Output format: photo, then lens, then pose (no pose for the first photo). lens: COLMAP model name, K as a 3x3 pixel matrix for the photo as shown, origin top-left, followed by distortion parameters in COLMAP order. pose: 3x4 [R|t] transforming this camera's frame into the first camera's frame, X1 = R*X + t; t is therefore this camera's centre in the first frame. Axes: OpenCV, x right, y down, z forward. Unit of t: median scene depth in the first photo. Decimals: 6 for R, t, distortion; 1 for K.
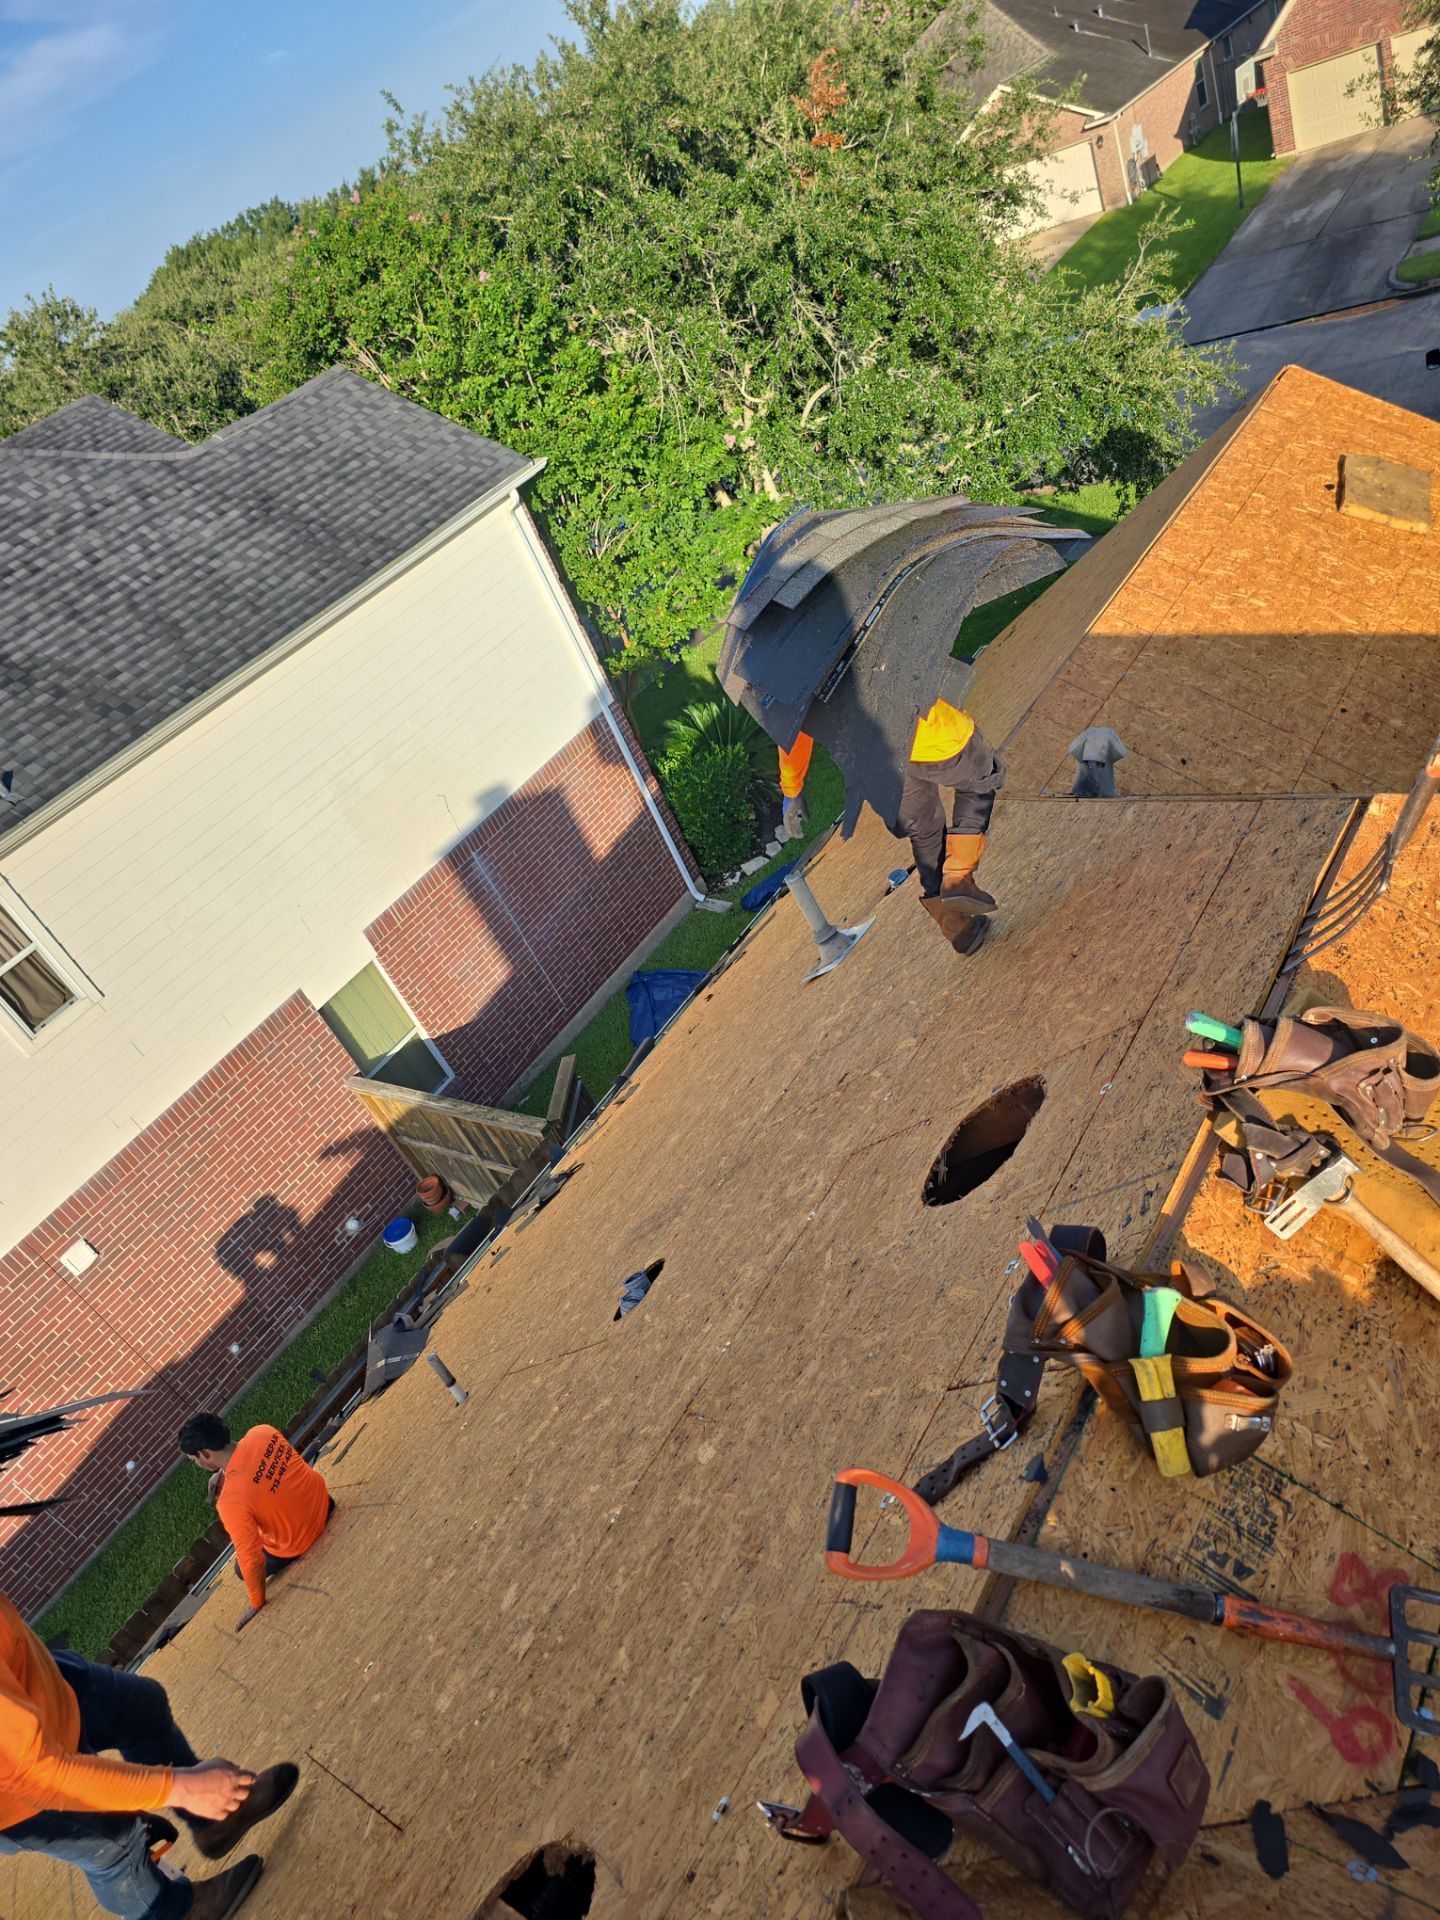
lens RADIAL K [[1289.5, 0, 720.6], [0, 1289.5, 952.9], [0, 0, 1]] dist [0.059566, -0.053133]
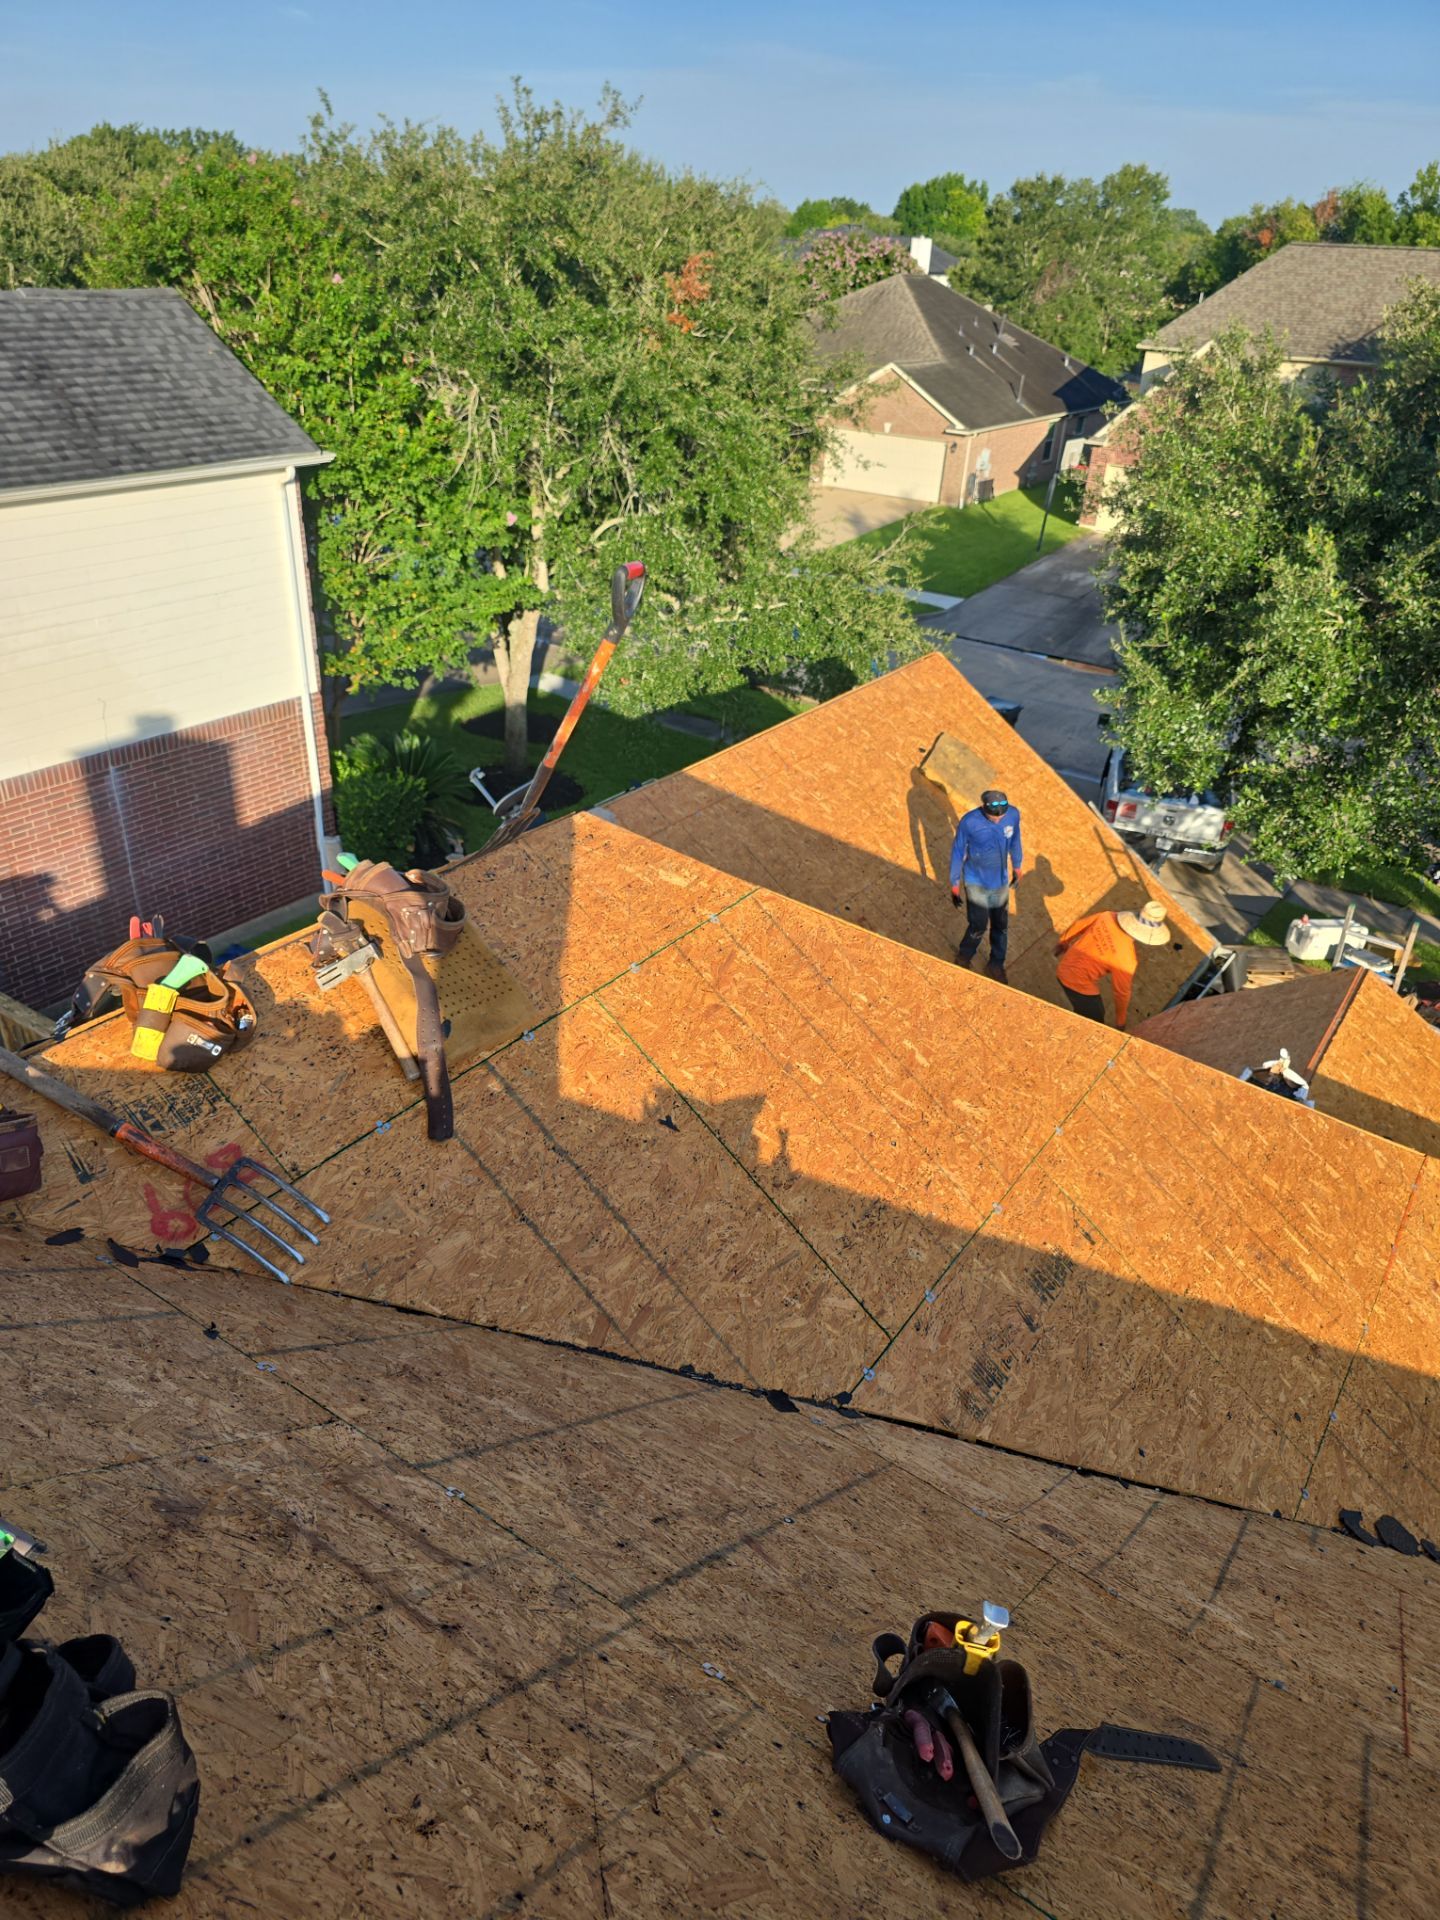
lens RADIAL K [[1289.5, 0, 720.6], [0, 1289.5, 952.9], [0, 0, 1]] dist [0.059566, -0.053133]
pose [[0.910096, 0.357897, 0.208890, 0.071285], [-0.336205, 0.932392, -0.132705, 0.030467], [-0.242262, 0.050544, 0.968893, -0.078554]]
